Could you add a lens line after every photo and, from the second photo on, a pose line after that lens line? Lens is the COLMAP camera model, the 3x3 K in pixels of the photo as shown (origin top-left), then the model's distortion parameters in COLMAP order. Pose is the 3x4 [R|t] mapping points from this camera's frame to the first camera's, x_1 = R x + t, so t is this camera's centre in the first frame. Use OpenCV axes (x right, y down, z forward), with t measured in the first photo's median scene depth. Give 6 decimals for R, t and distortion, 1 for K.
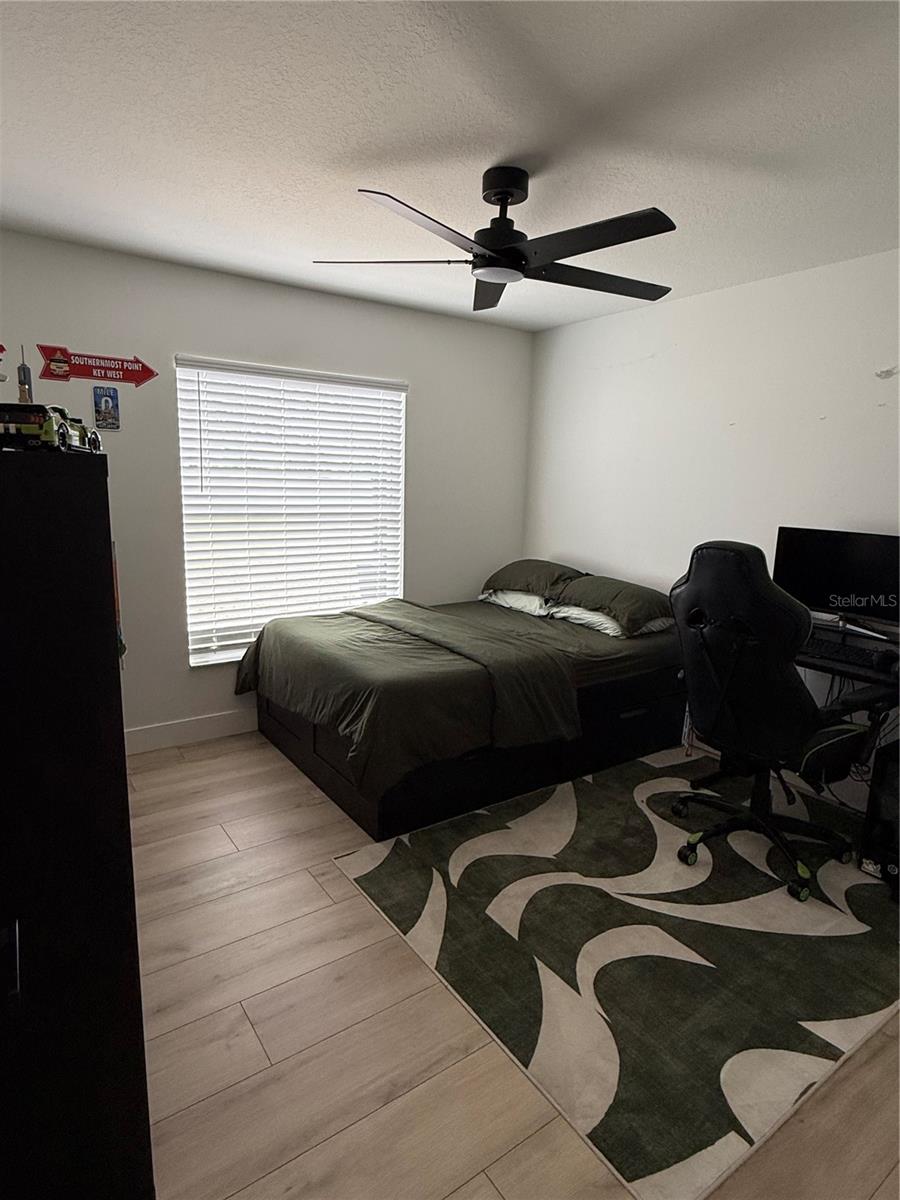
lens RADIAL K [[667.0, 0, 450.4], [0, 667.0, 598.8], [0, 0, 1]] dist [-0.001918, -0.000442]
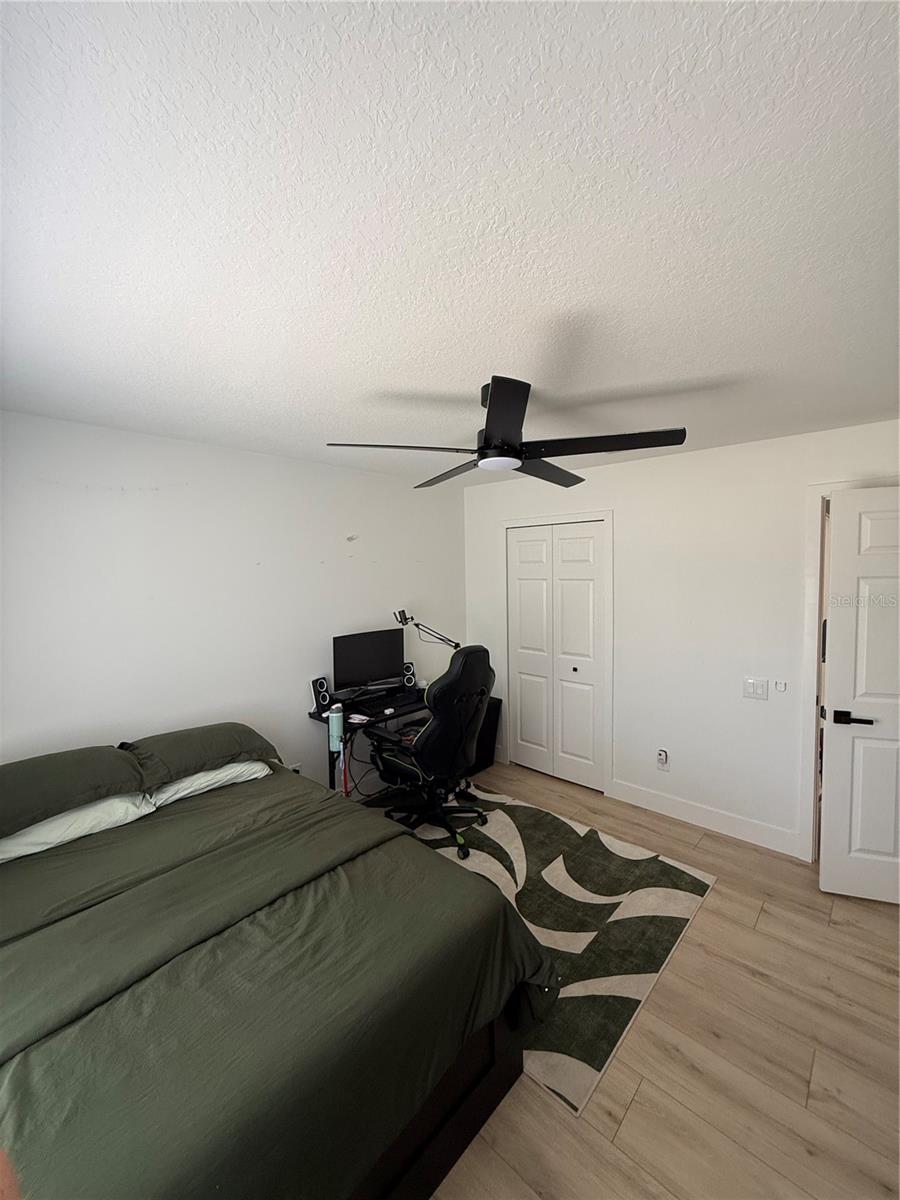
lens RADIAL K [[477.8, 0, 451.7], [0, 477.8, 599.3], [0, 0, 1]] dist [0.001867, 0.000108]
pose [[-0.205827, -0.086803, 0.974731, -0.774496], [0.191033, 0.973331, 0.127017, -0.380754], [-0.959761, 0.212349, -0.183755, 1.314871]]
